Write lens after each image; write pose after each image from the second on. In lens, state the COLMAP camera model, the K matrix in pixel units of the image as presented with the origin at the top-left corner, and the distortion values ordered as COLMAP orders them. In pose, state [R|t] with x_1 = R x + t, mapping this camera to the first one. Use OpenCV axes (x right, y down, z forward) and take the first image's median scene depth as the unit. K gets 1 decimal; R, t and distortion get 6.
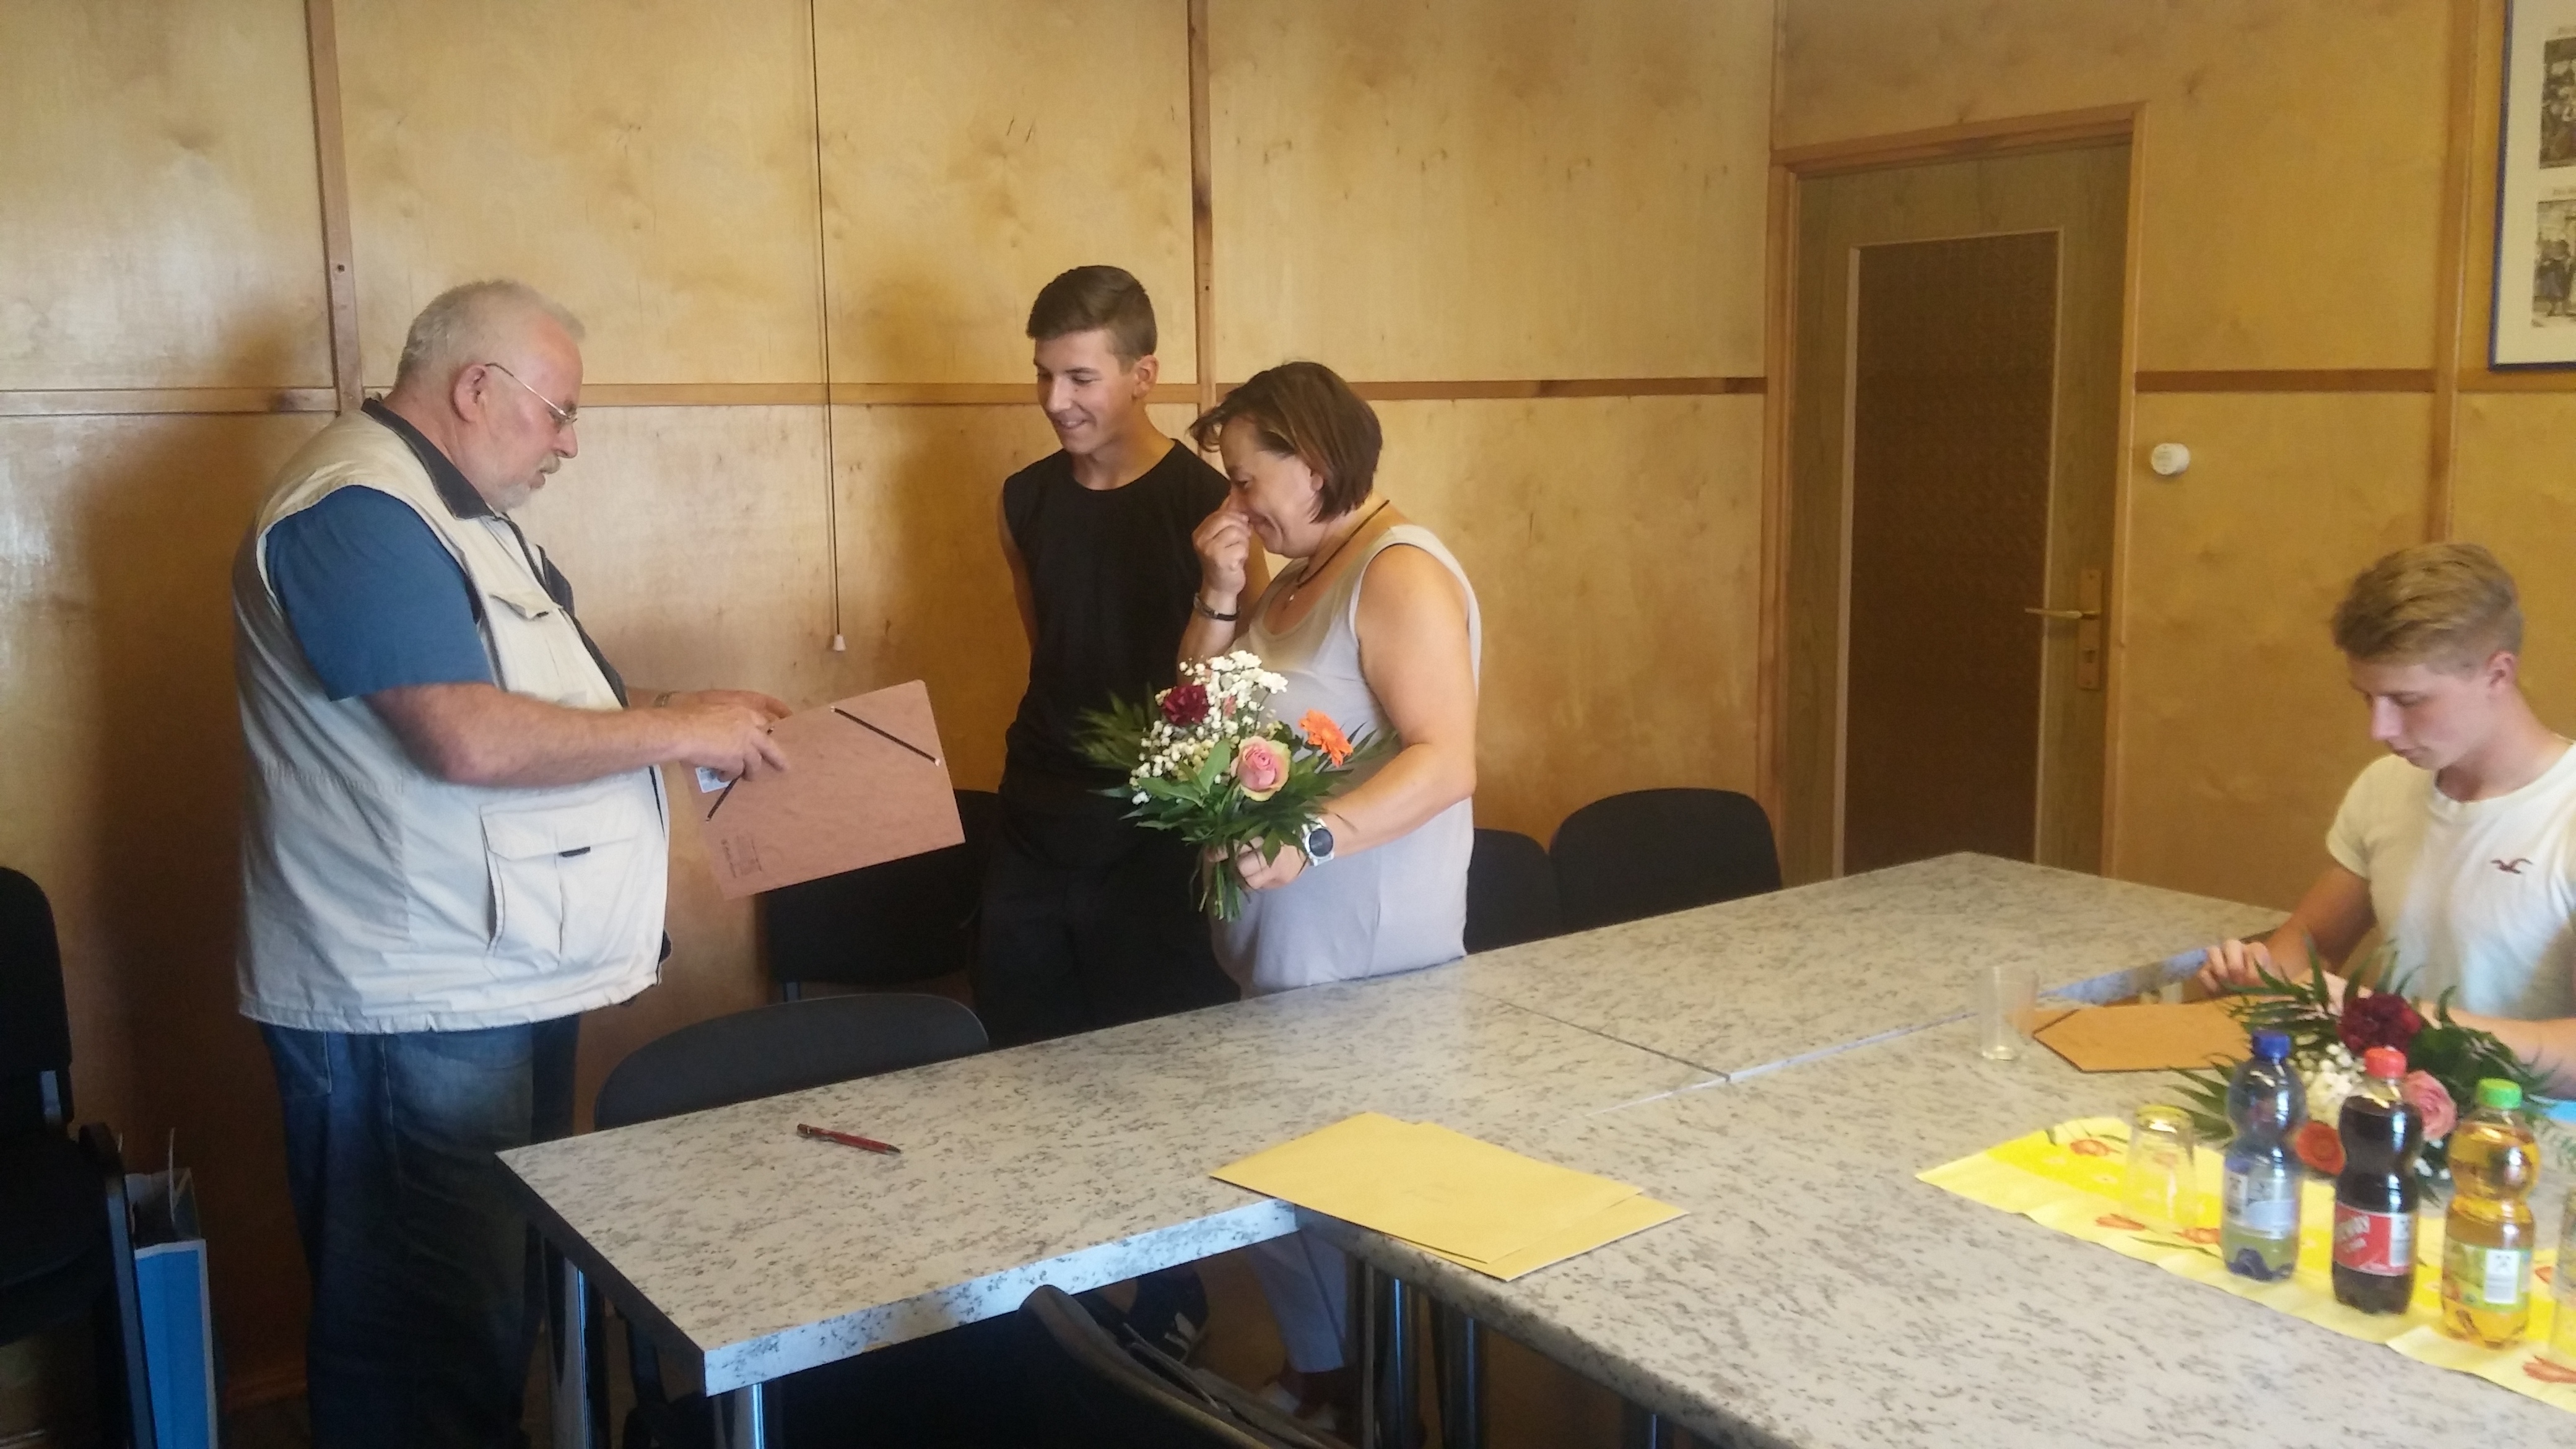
lens RADIAL K [[2210.8, 0, 1277.4], [0, 2210.8, 704.6], [0, 0, 1]] dist [0.086183, -0.130557]
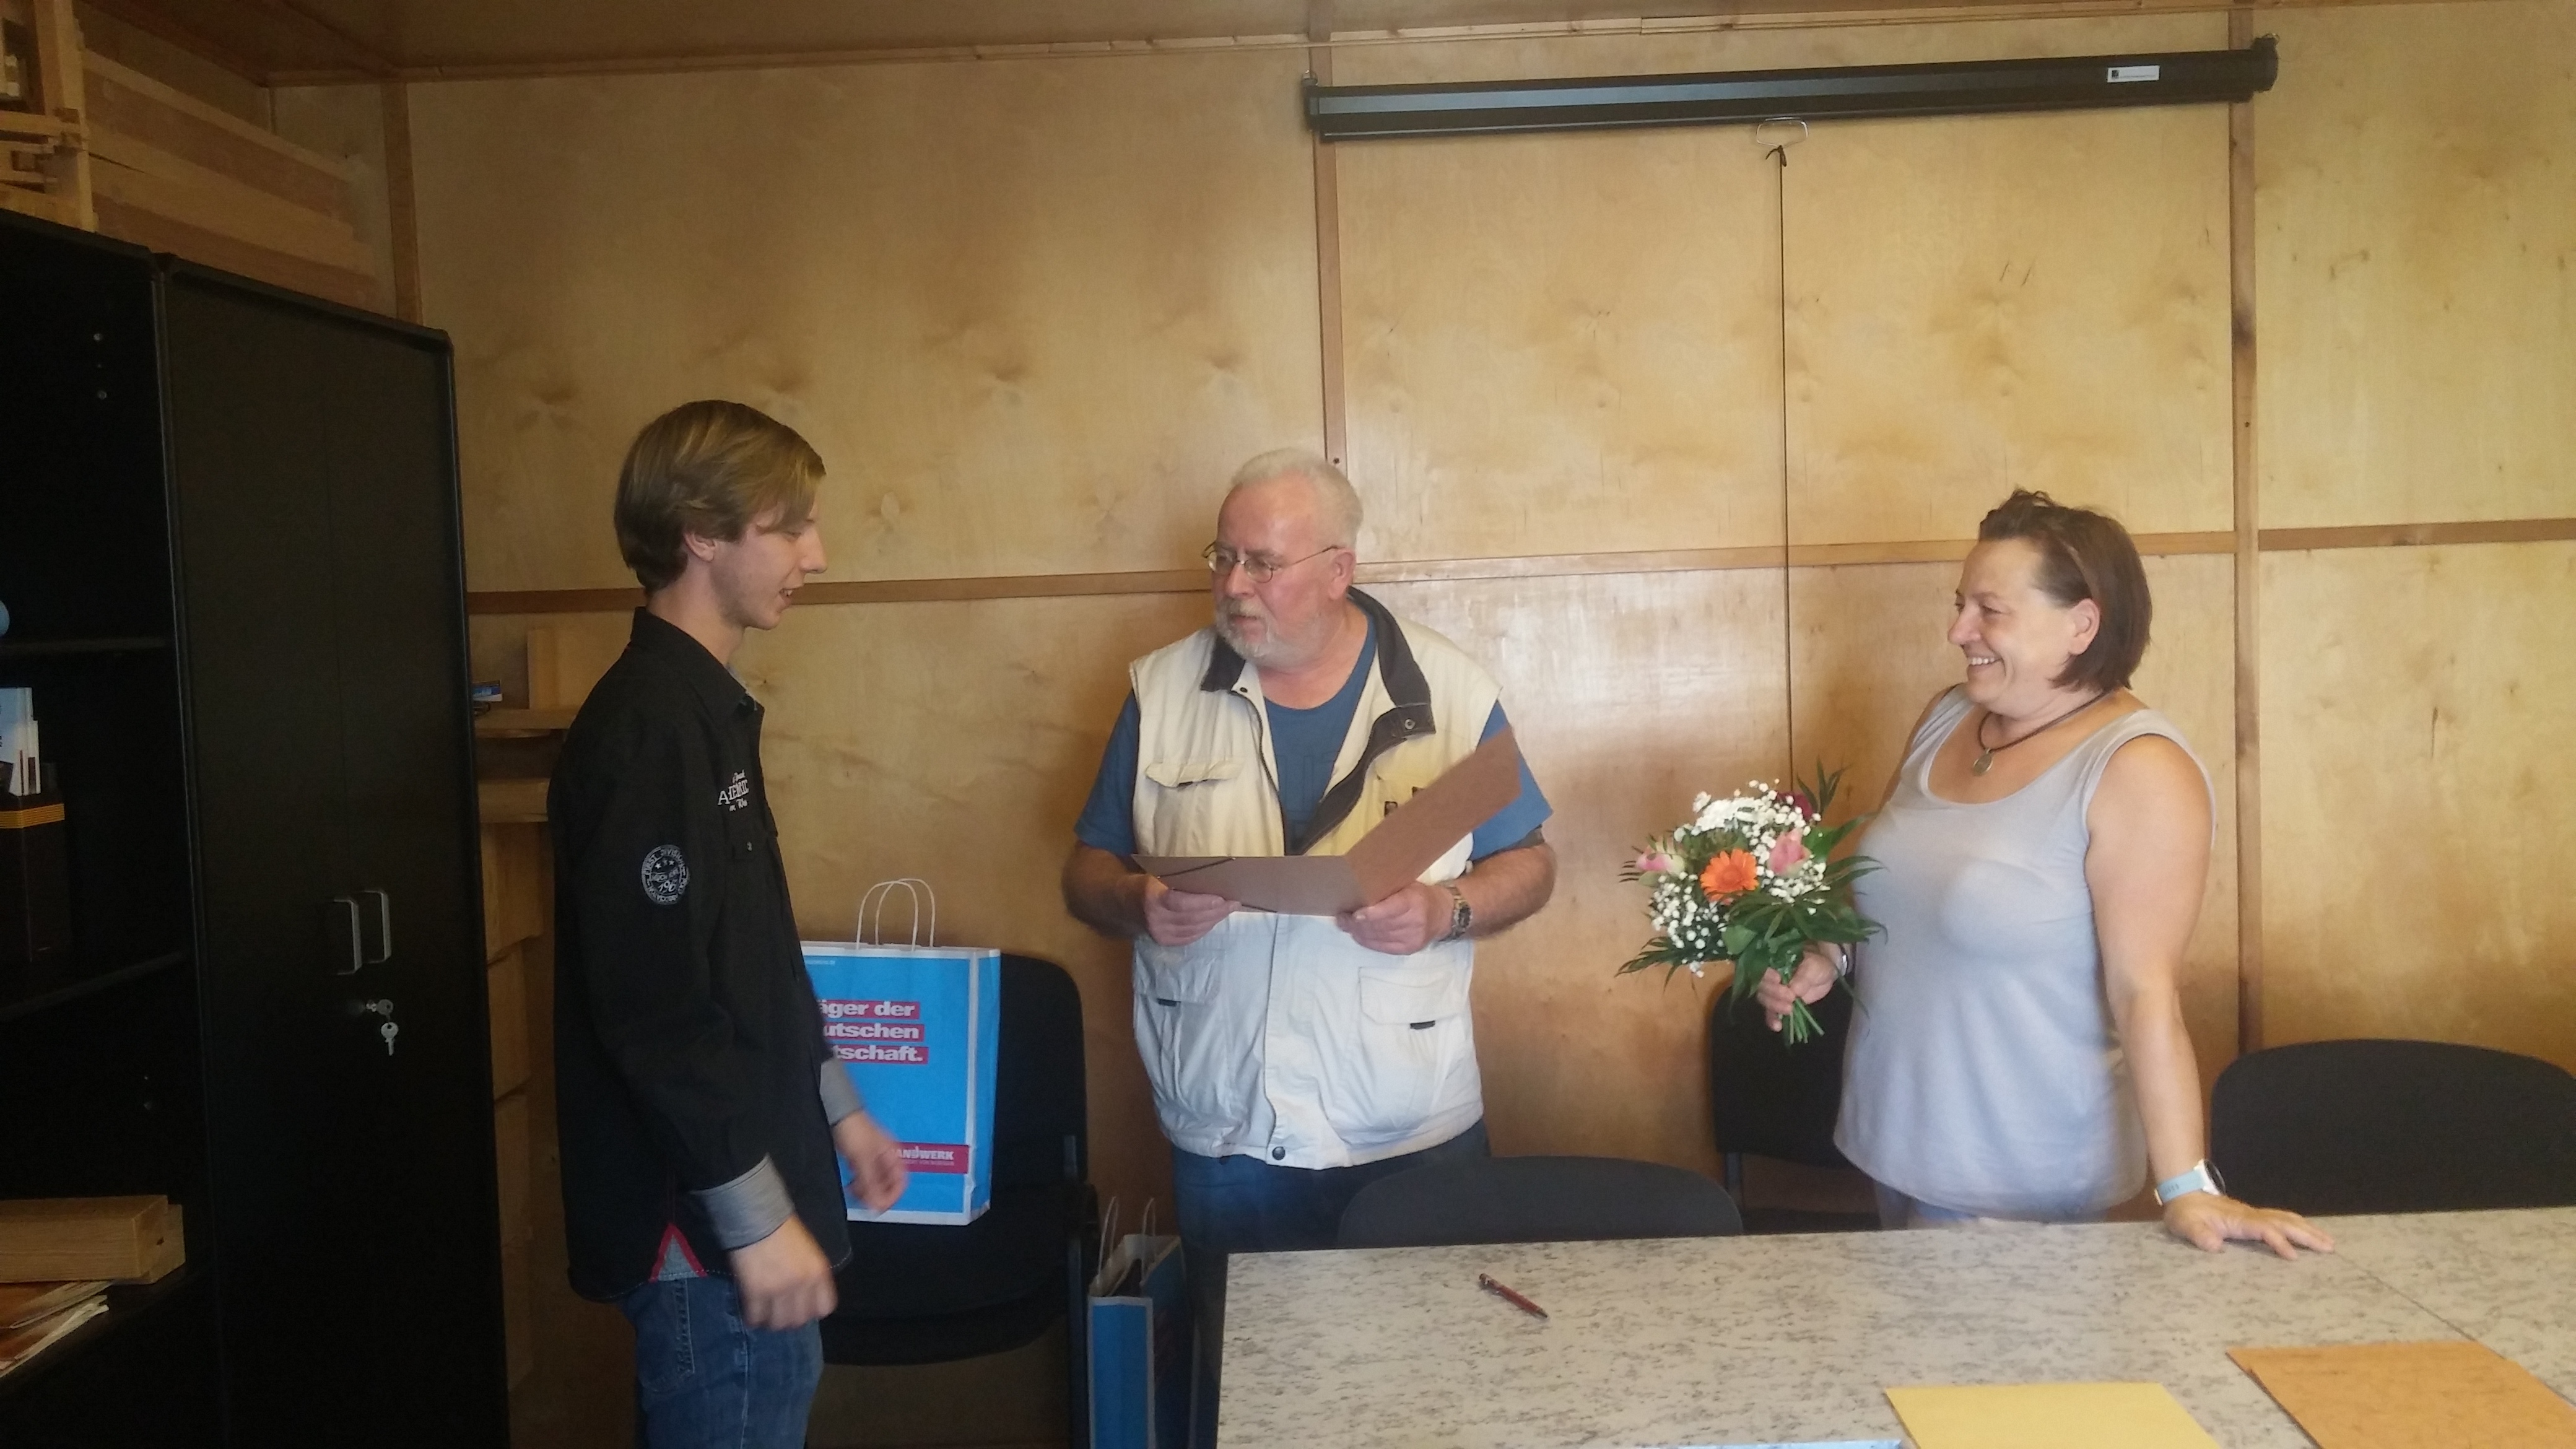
lens RADIAL K [[2202.1, 0, 1295.9], [0, 2202.1, 717.7], [0, 0, 1]] dist [0.089838, -0.126279]
pose [[0.824695, 0.015743, -0.565359, 0.319641], [-0.052655, 0.997408, -0.049034, -0.012568], [0.563122, 0.070207, 0.823386, 0.111265]]
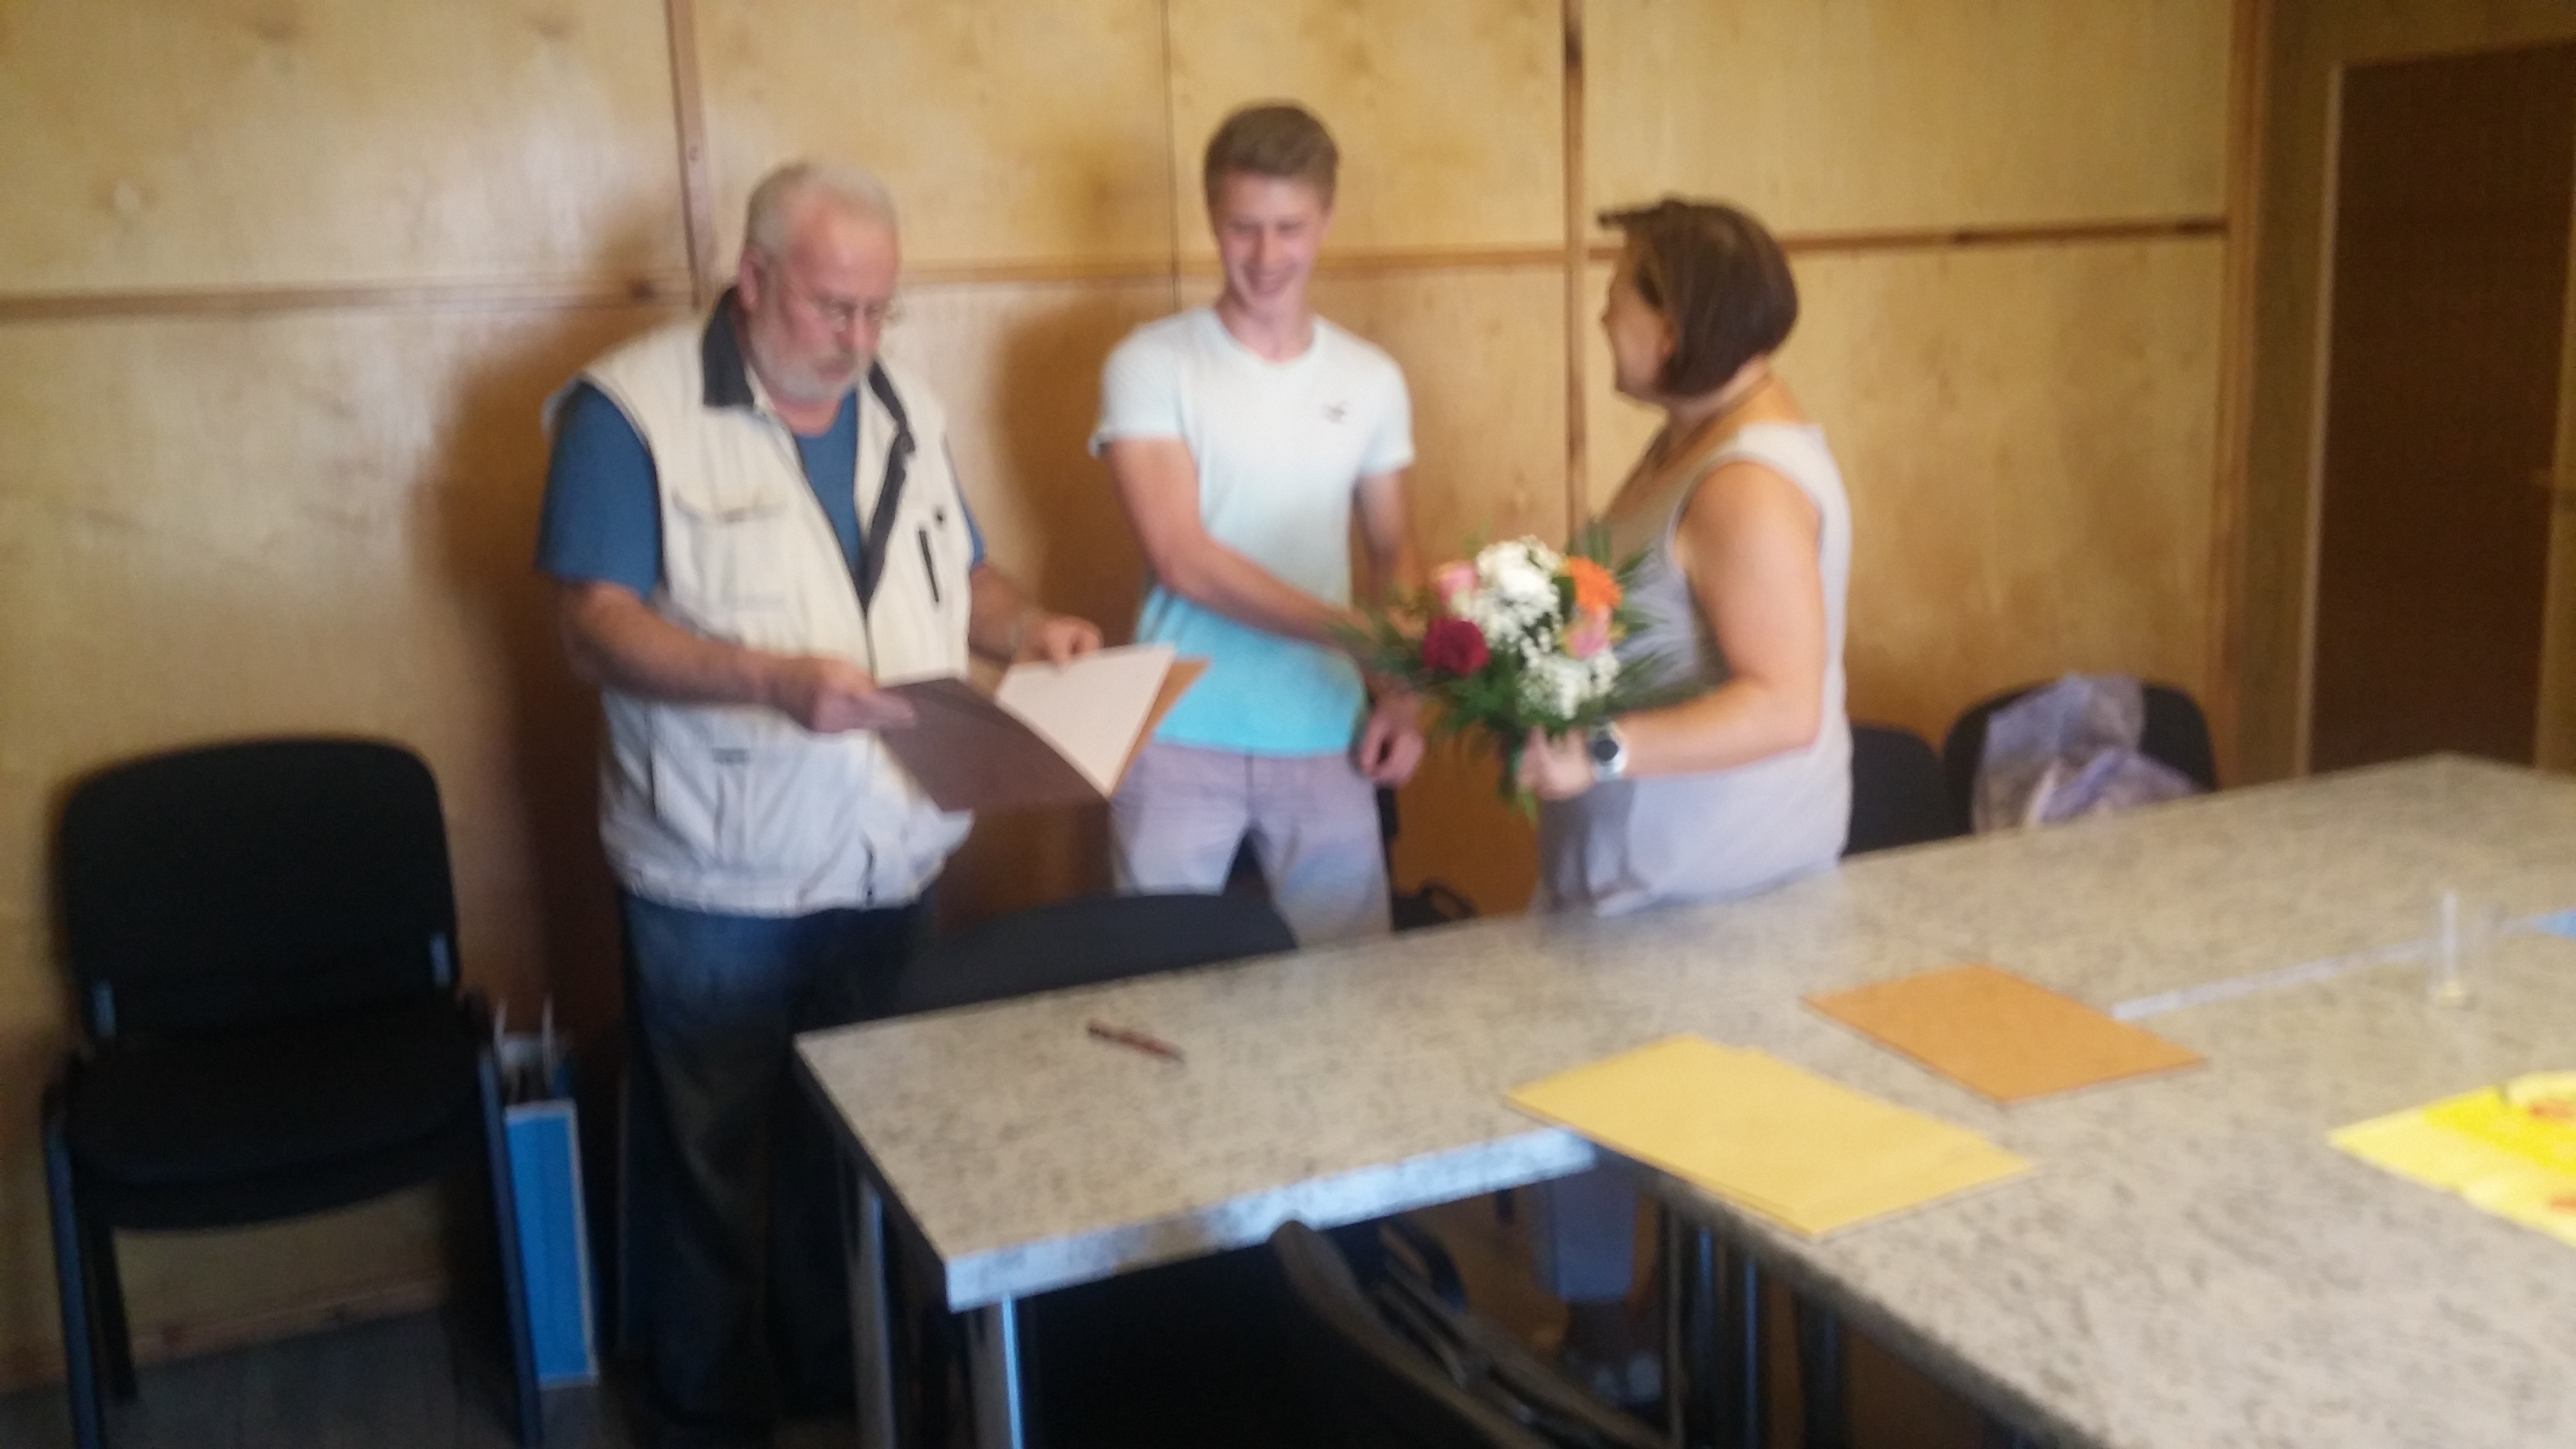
lens RADIAL K [[2210.8, 0, 1277.4], [0, 2210.8, 704.6], [0, 0, 1]] dist [0.086183, -0.130557]
pose [[0.980325, 0.009740, -0.197150, 0.061149], [0.000643, 0.998619, 0.052533, -0.000377], [0.197390, -0.051626, 0.978965, 0.089611]]
